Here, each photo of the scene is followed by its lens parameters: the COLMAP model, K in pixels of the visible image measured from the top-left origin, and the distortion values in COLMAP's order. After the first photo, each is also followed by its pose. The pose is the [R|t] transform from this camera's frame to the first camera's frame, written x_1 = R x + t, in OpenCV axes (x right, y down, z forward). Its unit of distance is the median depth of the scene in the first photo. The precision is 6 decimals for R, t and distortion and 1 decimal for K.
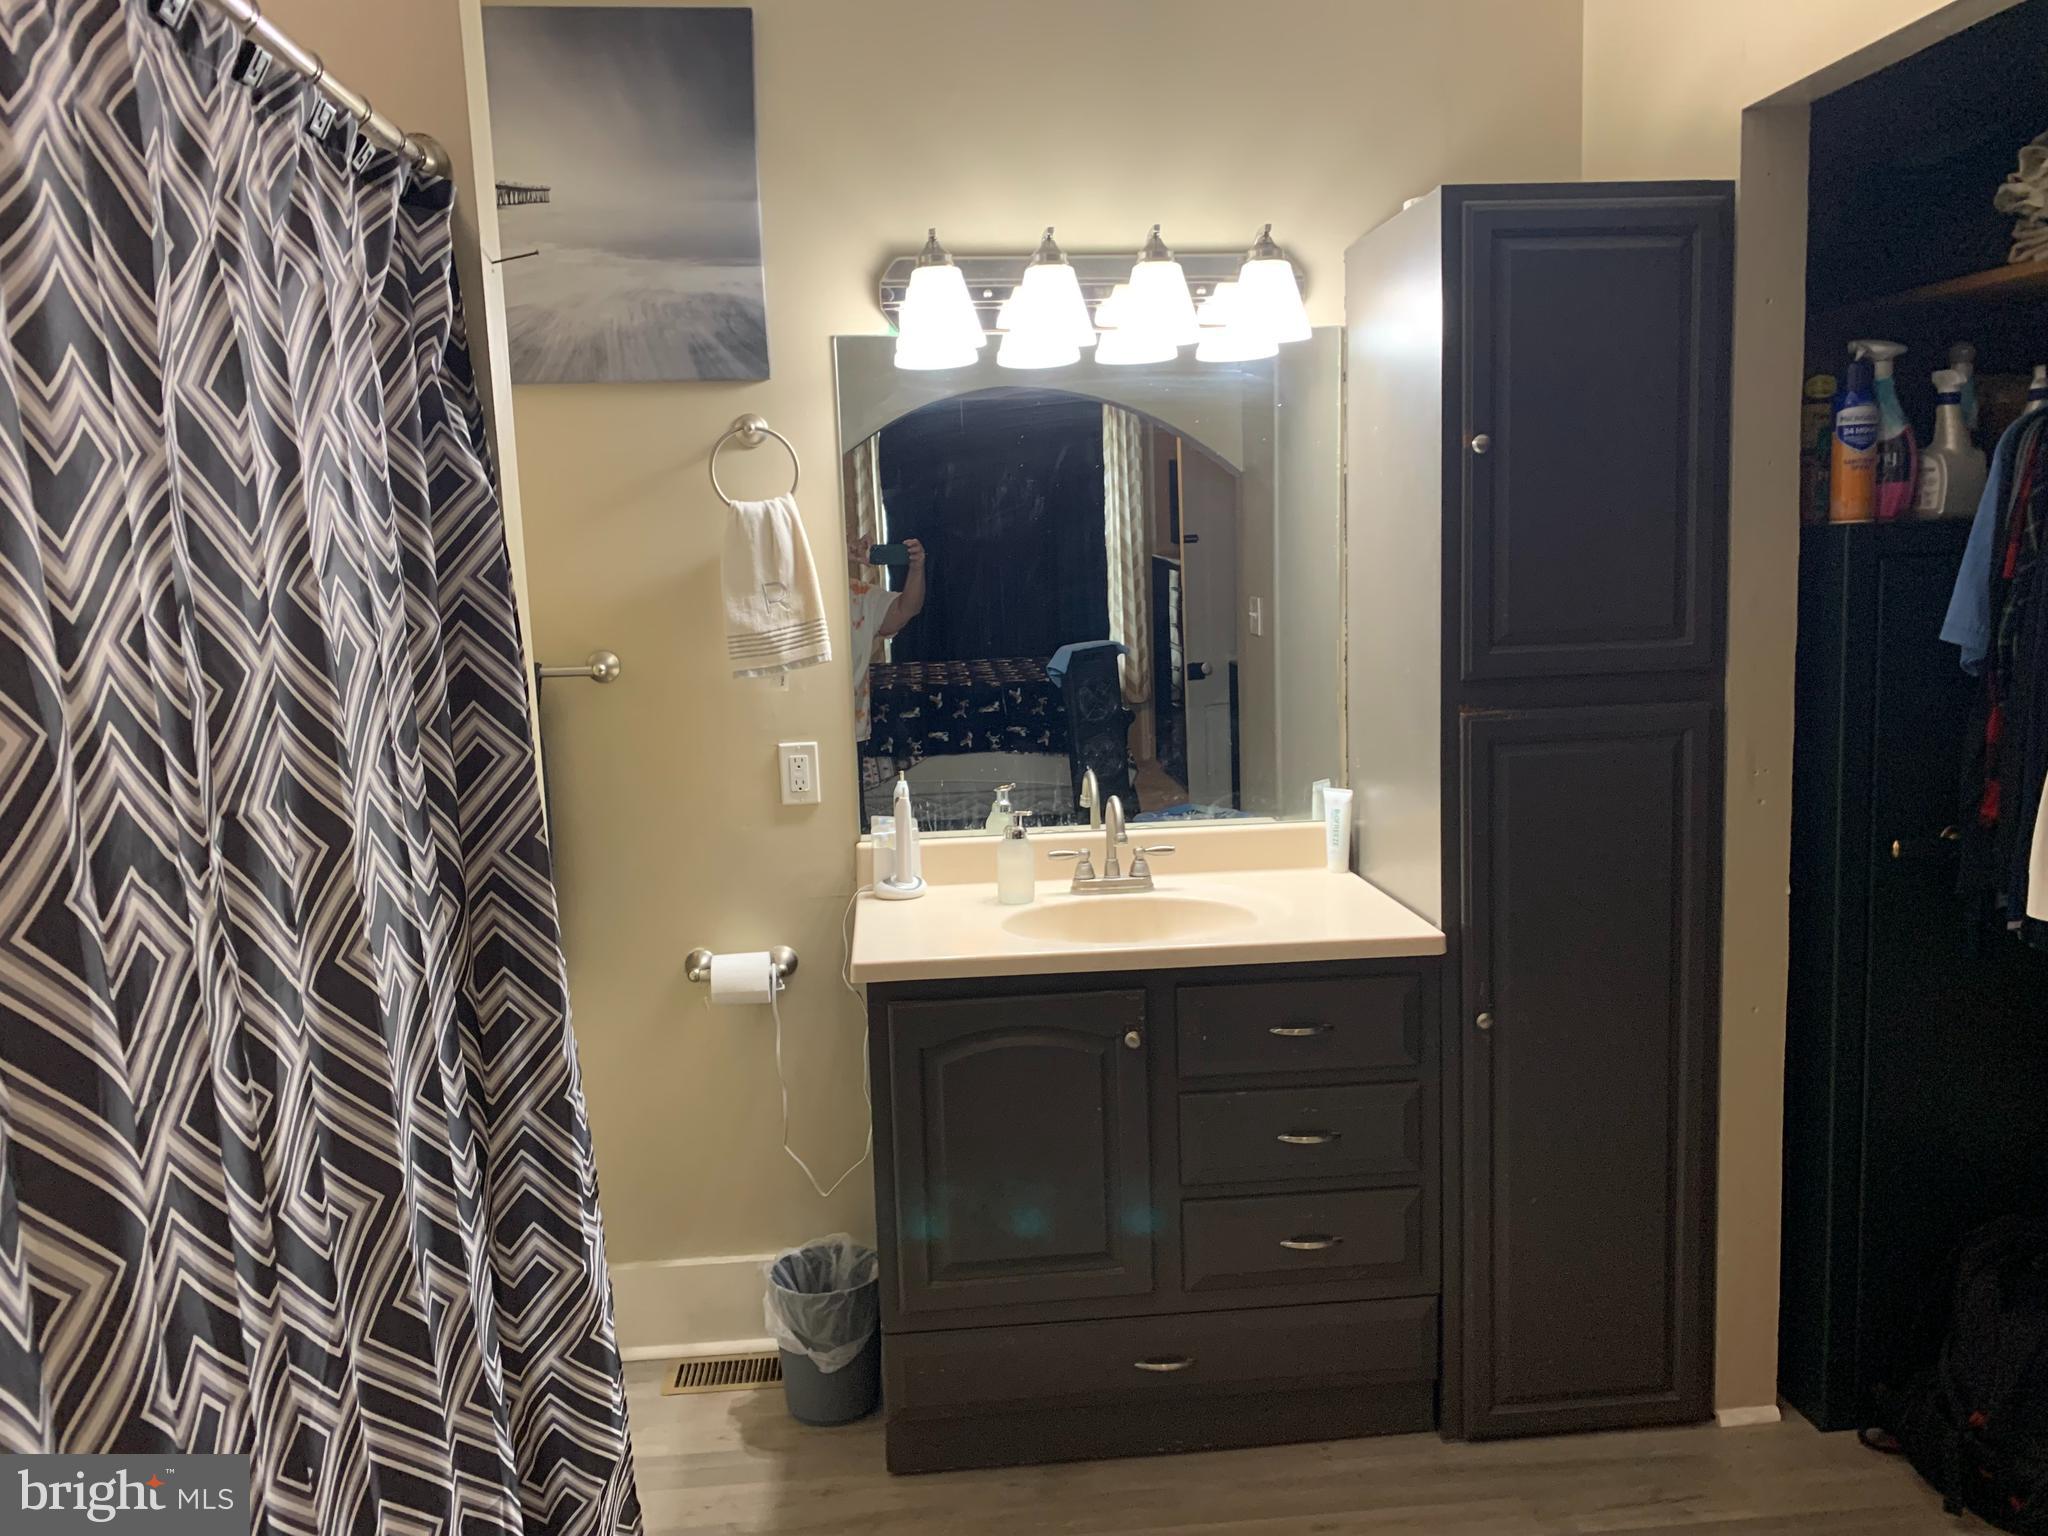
lens RADIAL K [[1577.2, 0, 1043.0], [0, 1577.2, 771.4], [0, 0, 1]] dist [0.003747, -0.007484]
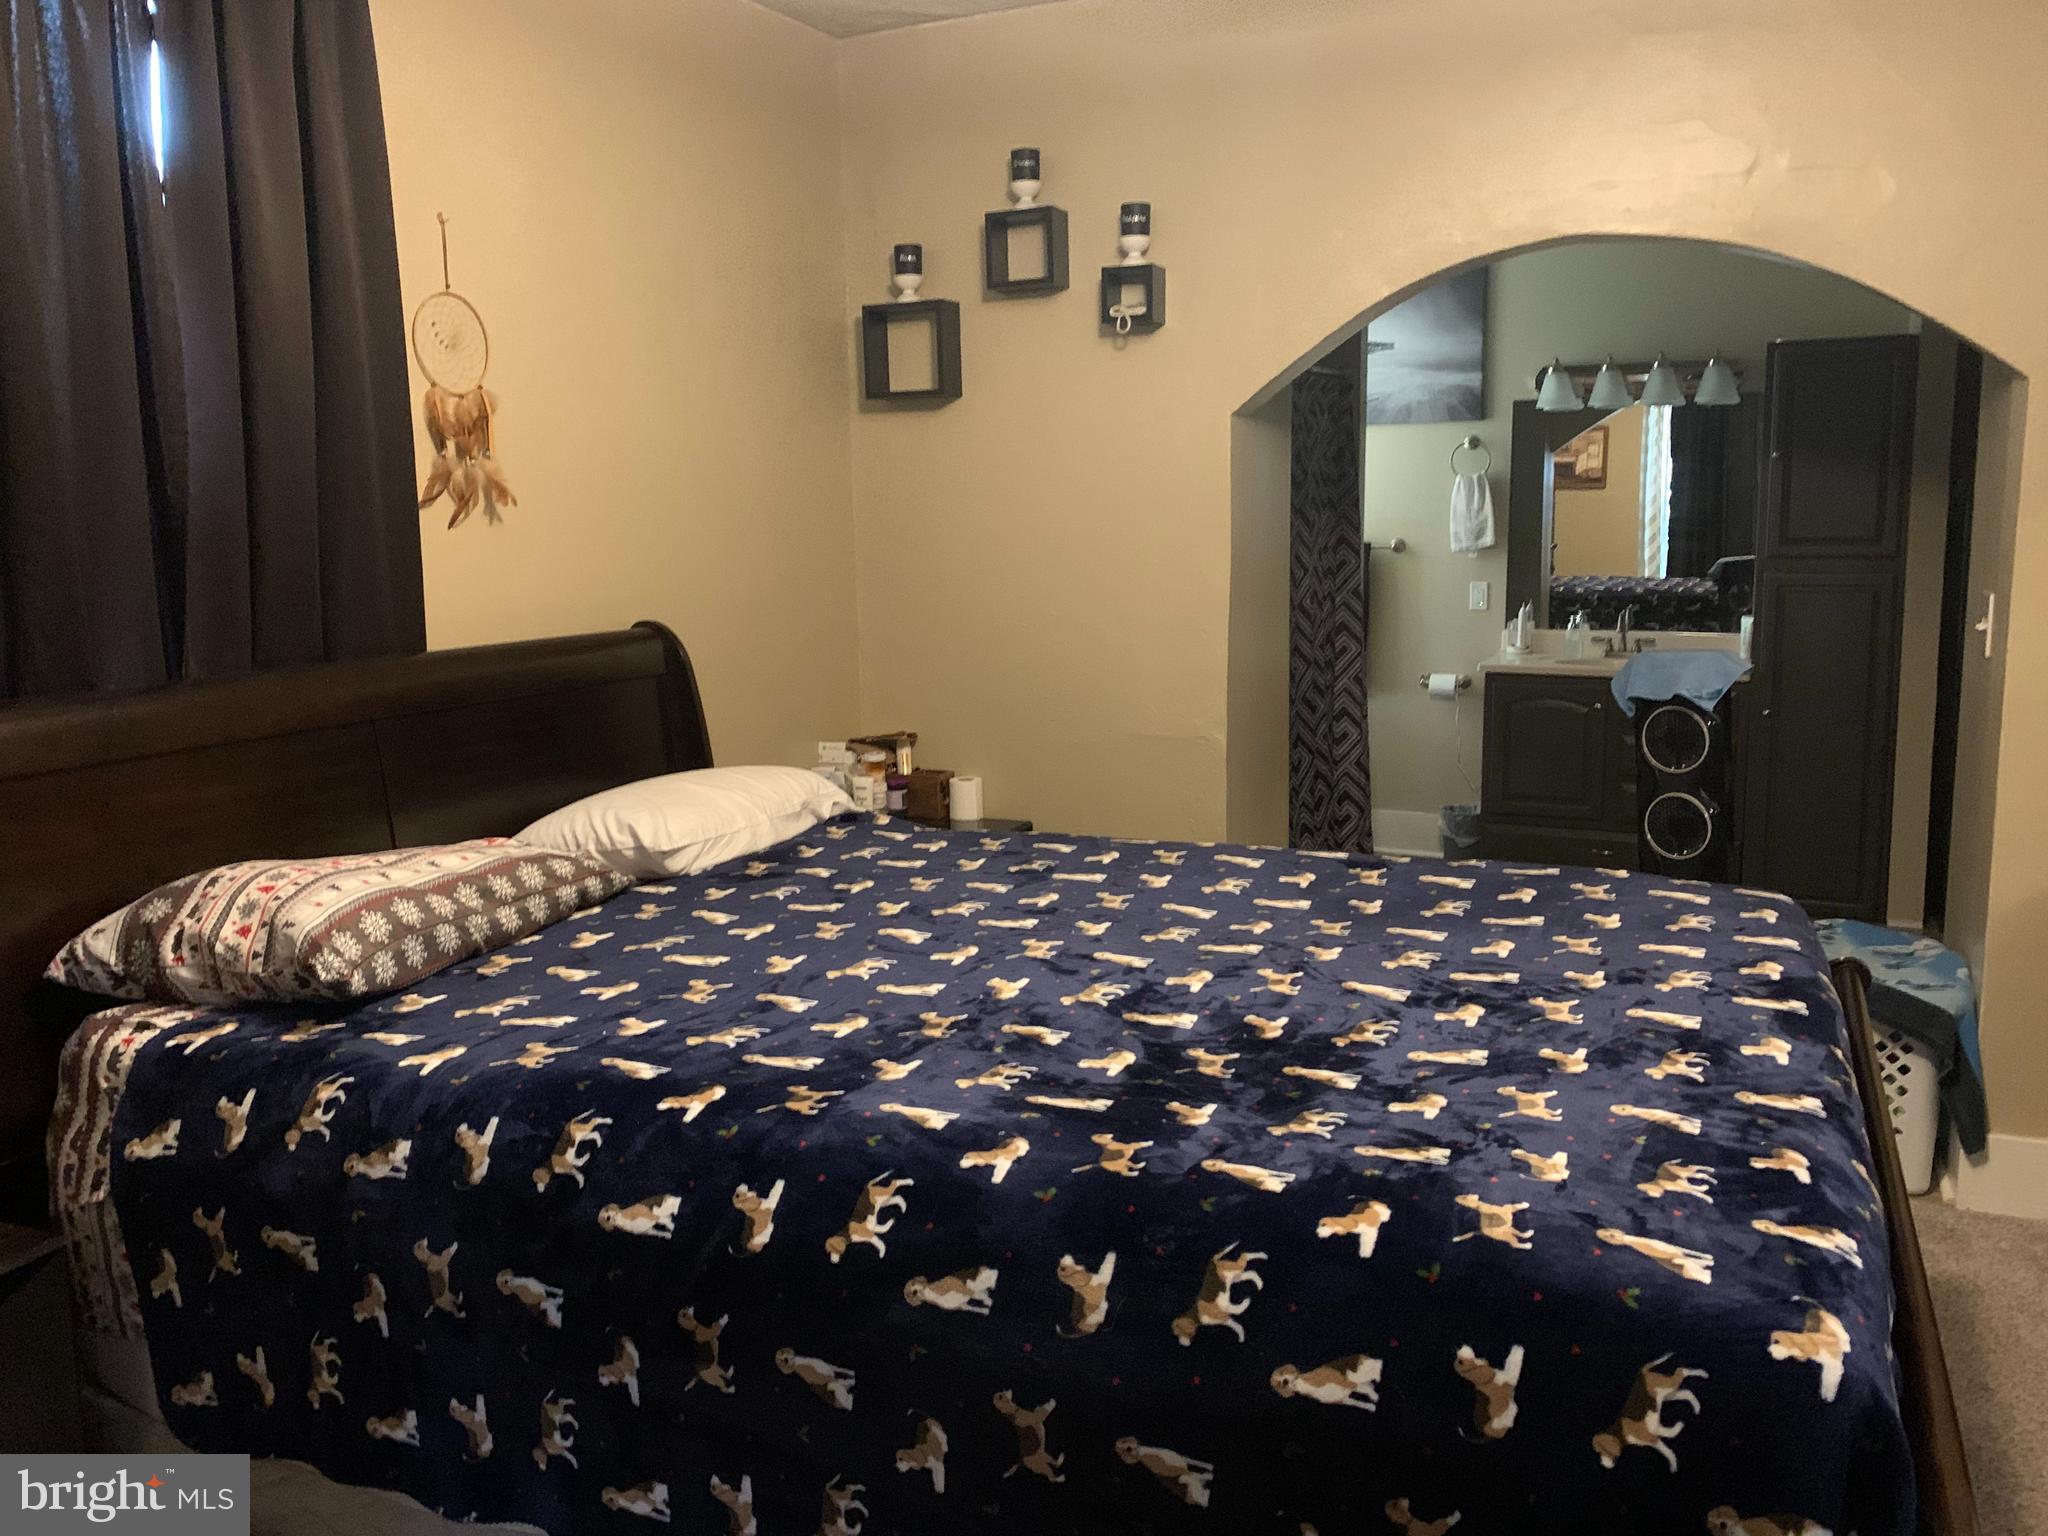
lens RADIAL K [[1577.2, 0, 1043.0], [0, 1577.2, 771.4], [0, 0, 1]] dist [0.003747, -0.007484]
pose [[0.862626, 0.091928, -0.497419, 0.471423], [-0.071722, 0.995641, 0.059625, 0.161089], [0.500732, -0.015759, 0.865459, -1.315110]]
